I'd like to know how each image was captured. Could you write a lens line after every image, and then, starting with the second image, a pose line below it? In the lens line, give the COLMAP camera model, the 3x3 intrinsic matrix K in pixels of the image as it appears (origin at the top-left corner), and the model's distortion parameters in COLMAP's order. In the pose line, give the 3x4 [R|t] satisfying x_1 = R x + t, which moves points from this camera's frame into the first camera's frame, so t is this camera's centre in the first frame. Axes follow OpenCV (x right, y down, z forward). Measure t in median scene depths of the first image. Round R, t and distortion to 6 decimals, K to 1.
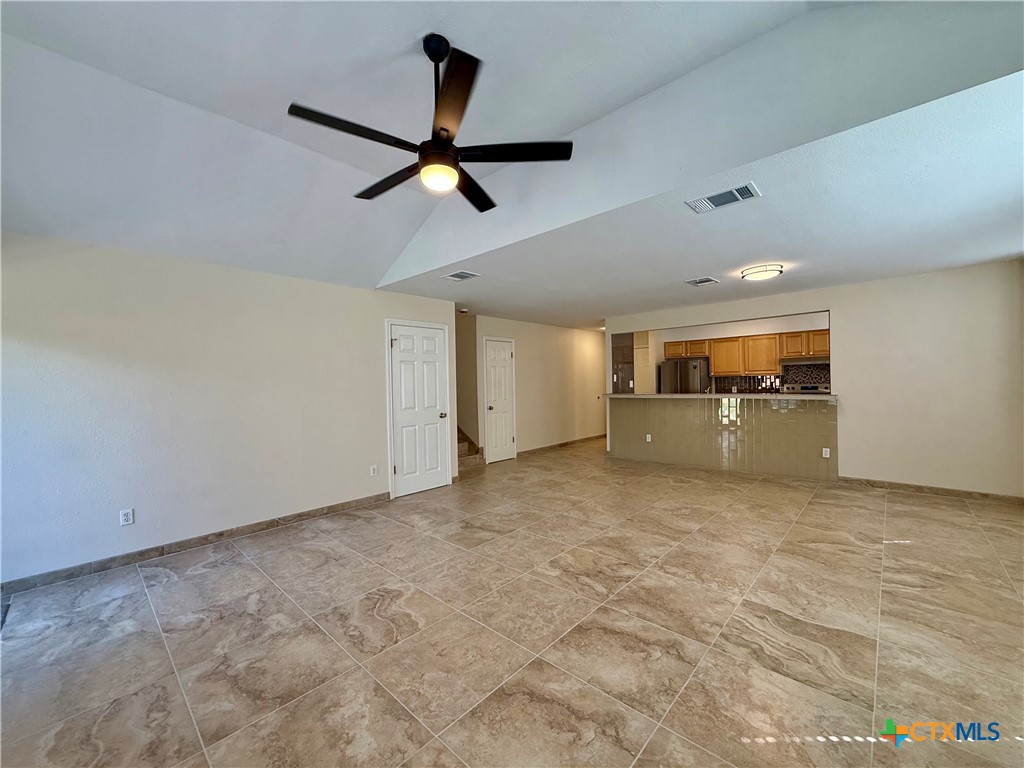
lens RADIAL K [[408.5, 0, 510.8], [0, 408.5, 386.0], [0, 0, 1]] dist [0.000489, -0.000378]
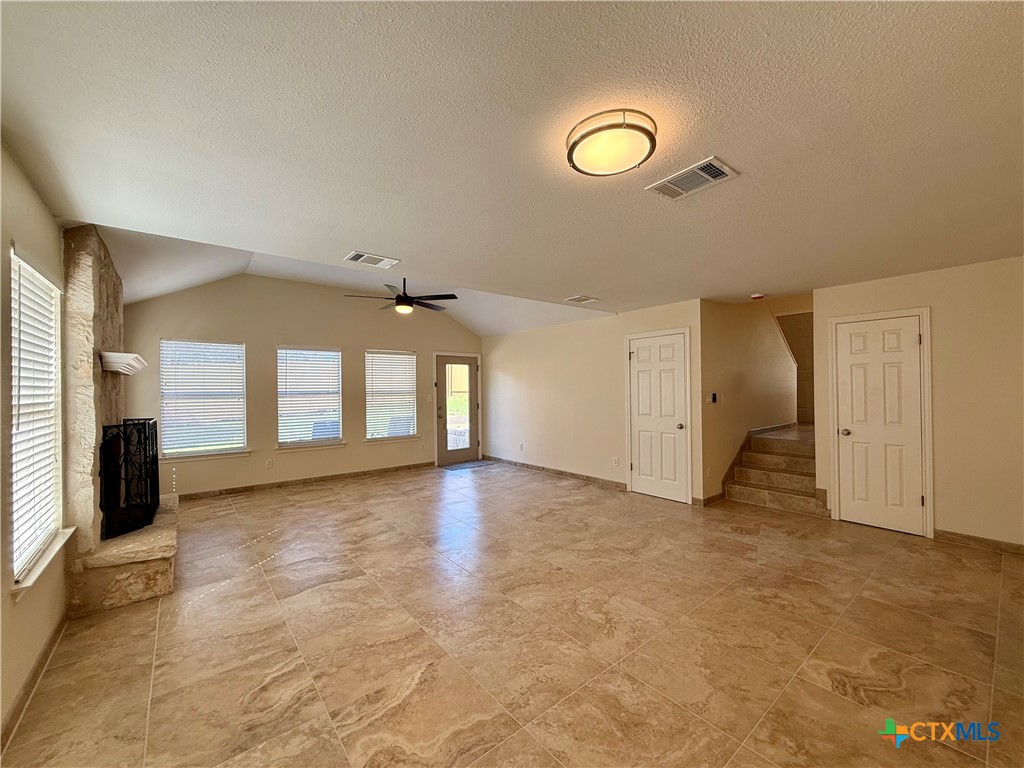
lens RADIAL K [[408.5, 0, 510.8], [0, 408.5, 386.0], [0, 0, 1]] dist [0.000489, -0.000378]
pose [[-0.139148, 0.016208, -0.990139, 1.195640], [0.004019, 0.999867, 0.015803, -0.053576], [0.990263, -0.001780, -0.139195, 1.105591]]
